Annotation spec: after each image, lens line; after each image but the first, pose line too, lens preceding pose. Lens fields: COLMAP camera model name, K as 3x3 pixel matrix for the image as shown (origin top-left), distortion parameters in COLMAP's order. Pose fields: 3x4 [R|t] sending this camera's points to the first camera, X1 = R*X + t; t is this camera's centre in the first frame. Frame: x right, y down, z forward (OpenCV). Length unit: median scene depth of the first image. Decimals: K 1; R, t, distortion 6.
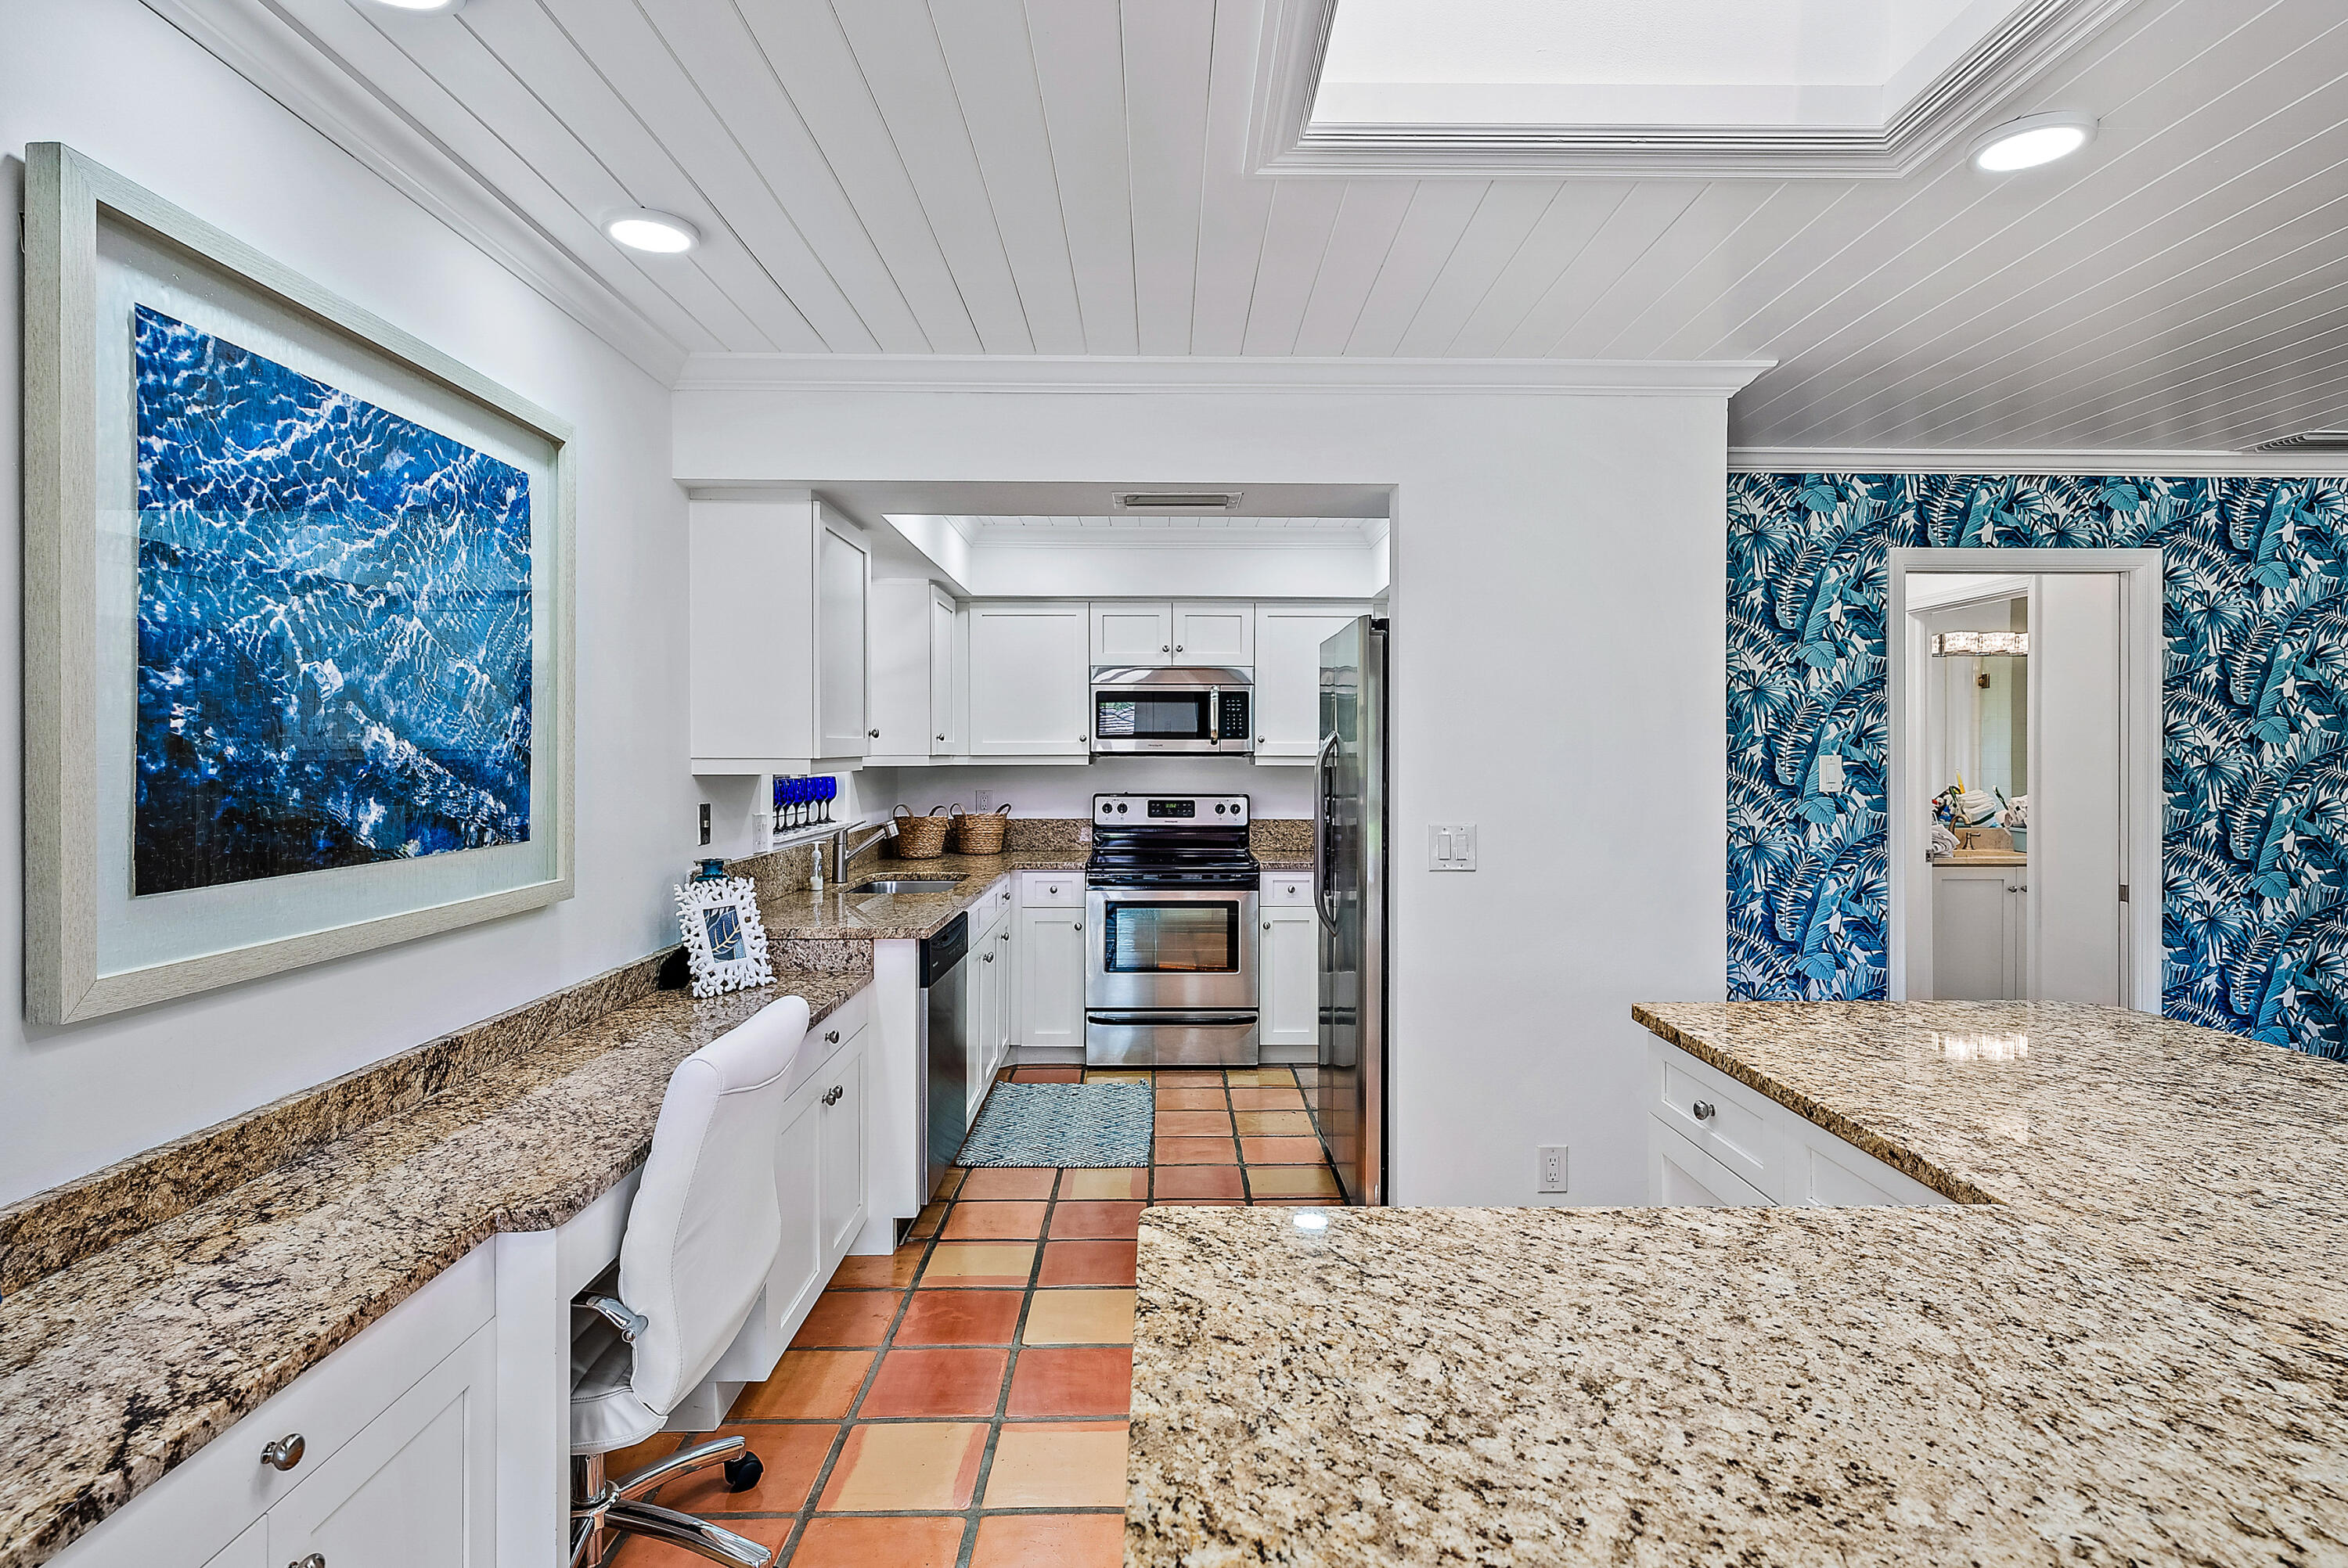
lens RADIAL K [[1194.1, 0, 1179.3], [0, 1194.1, 768.5], [0, 0, 1]] dist [-0.005465, -0.000869]
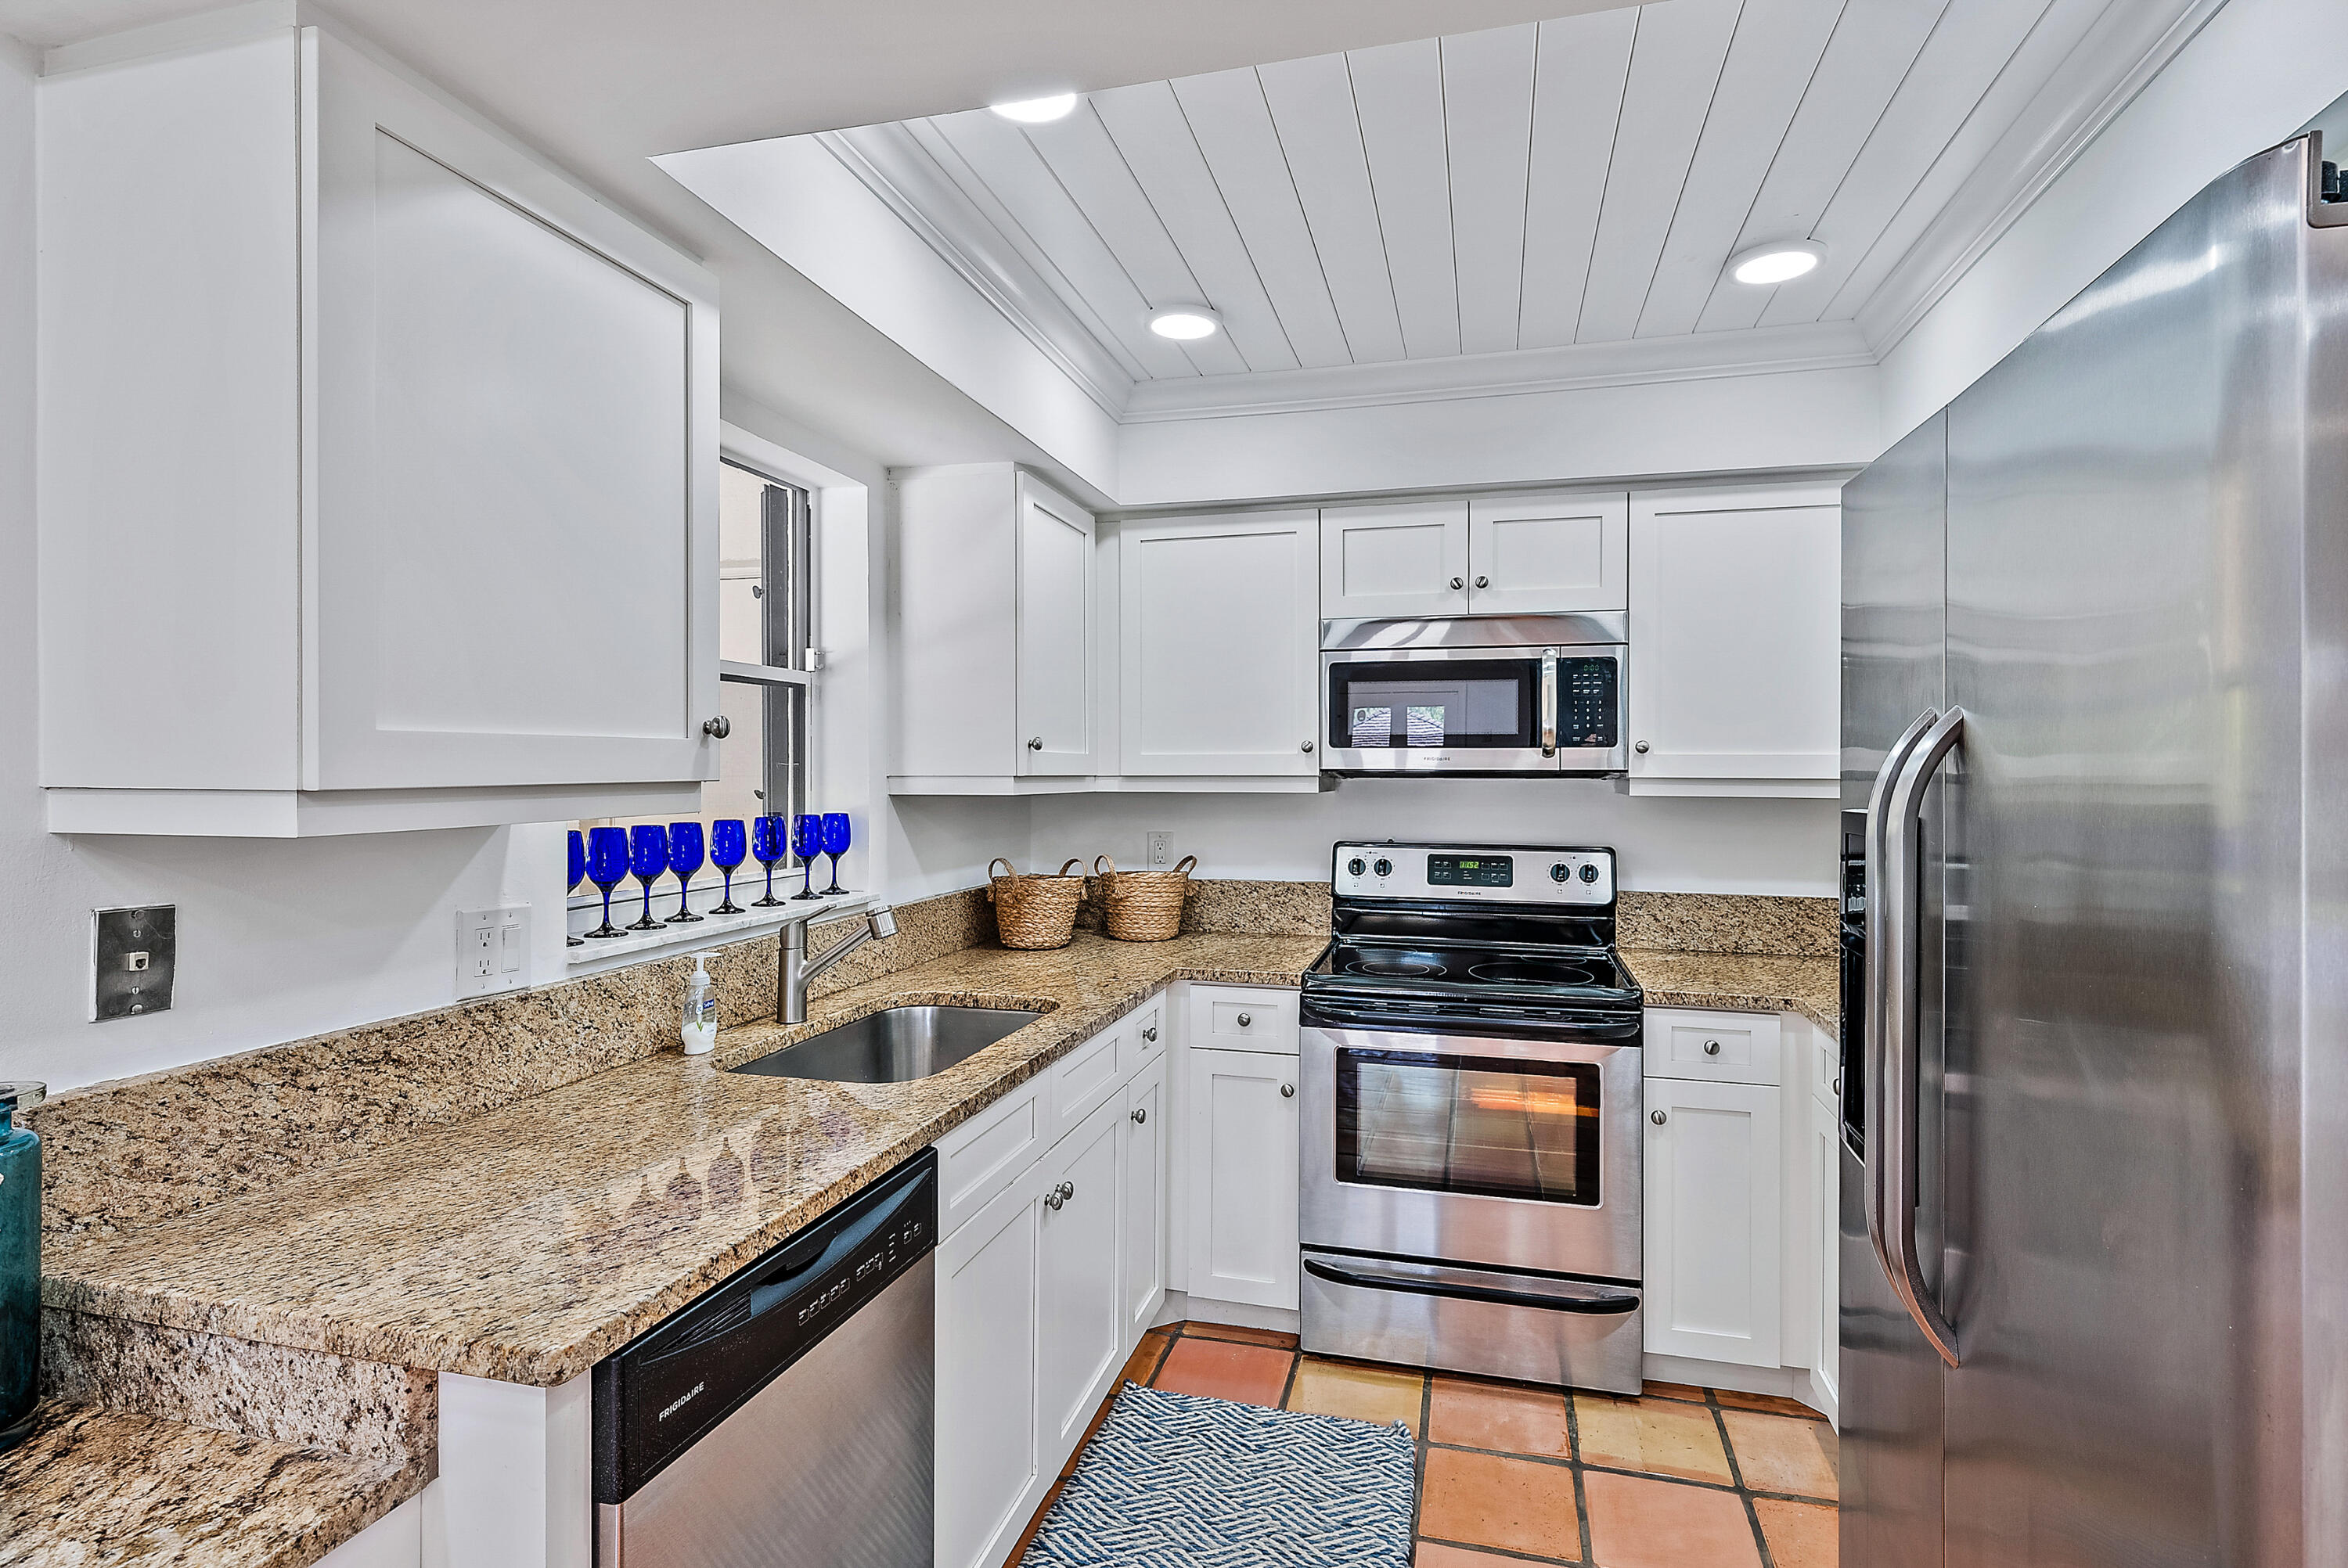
lens RADIAL K [[1194.1, 0, 1160.1], [0, 1194.1, 763.5], [0, 0, 1]] dist [-0.005465, -0.000869]
pose [[0.959944, 0.000292, -0.280191, 0.011596], [-0.005385, 0.999834, -0.017407, -0.006809], [0.280139, 0.018218, 0.959787, 0.434362]]
